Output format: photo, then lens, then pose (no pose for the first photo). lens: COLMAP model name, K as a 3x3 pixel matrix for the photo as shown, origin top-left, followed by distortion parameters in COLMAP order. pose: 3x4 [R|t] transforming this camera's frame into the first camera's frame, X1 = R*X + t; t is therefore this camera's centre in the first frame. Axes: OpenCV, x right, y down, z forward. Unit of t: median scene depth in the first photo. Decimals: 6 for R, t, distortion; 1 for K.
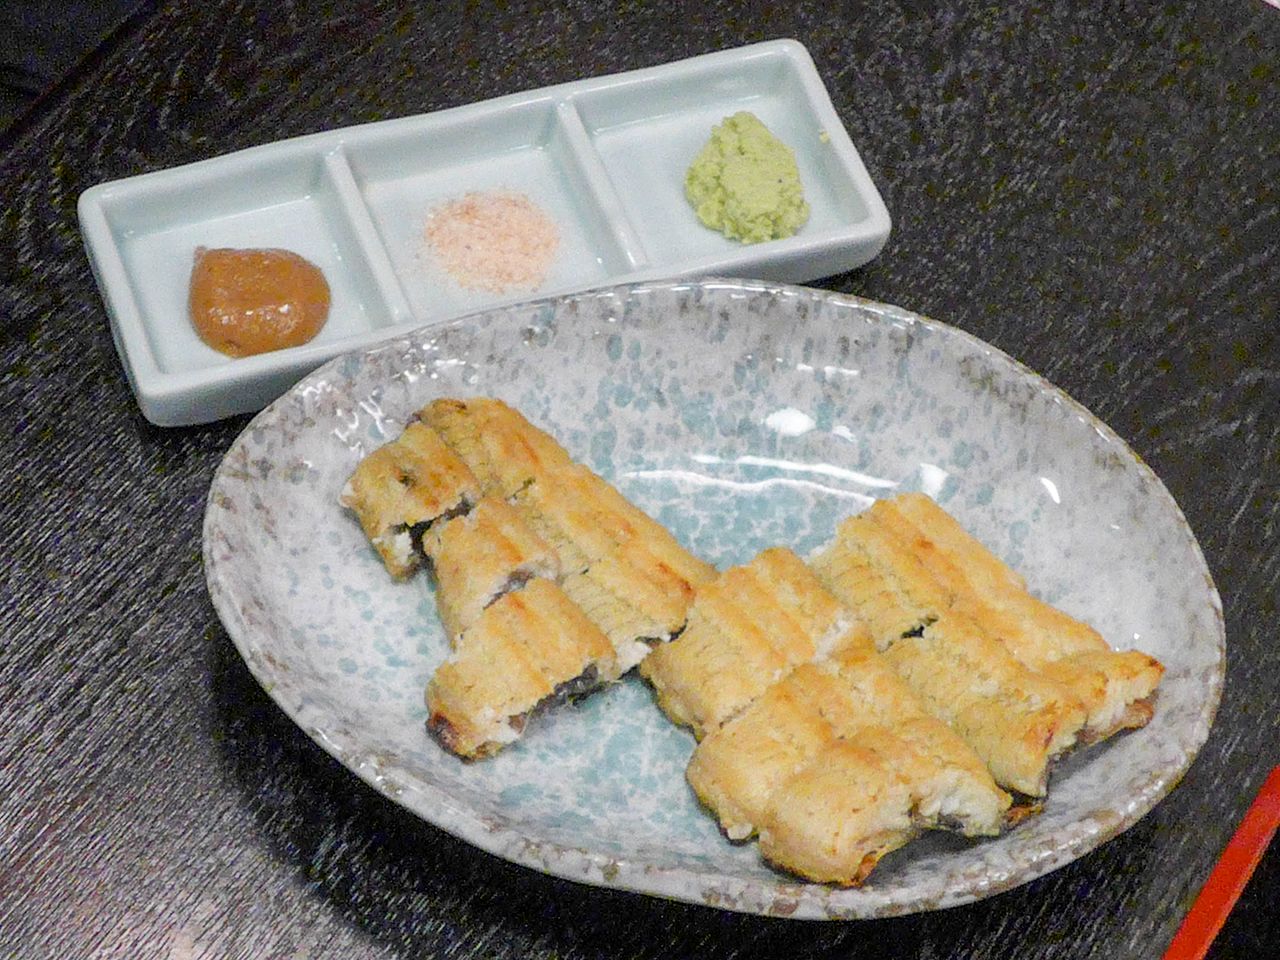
lens RADIAL K [[3234.7, 0, 635.0], [0, 3234.7, 485.7], [0, 0, 1]] dist [-0.096129, 0.000000]
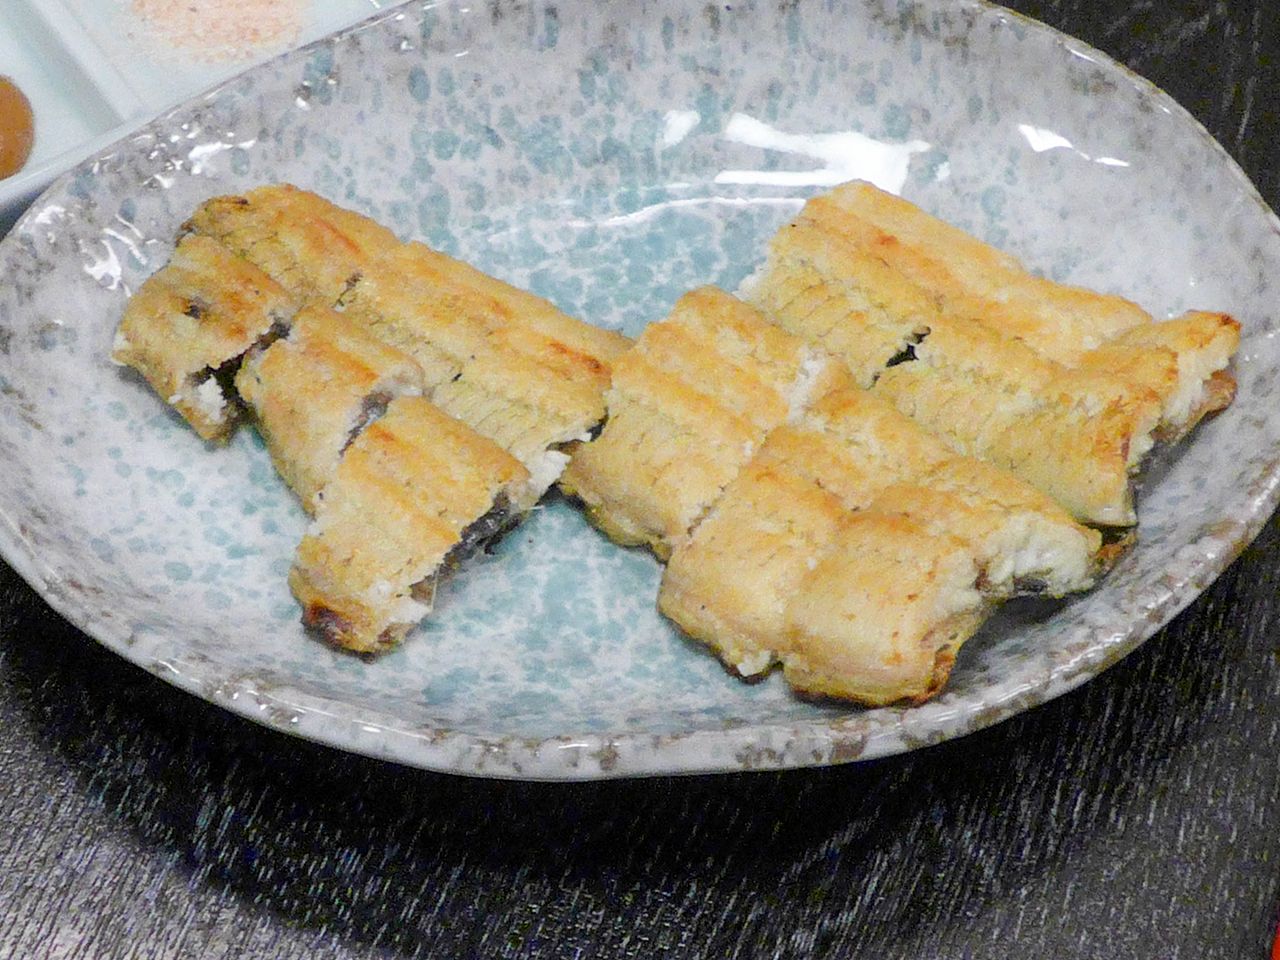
lens RADIAL K [[3234.7, 0, 642.3], [0, 3234.7, 470.1], [0, 0, 1]] dist [-0.096129, 0.000000]
pose [[0.969361, -0.228892, 0.089146, -0.046385], [0.225542, 0.973141, 0.046130, 0.023140], [-0.097310, -0.024610, 0.994950, 0.257957]]
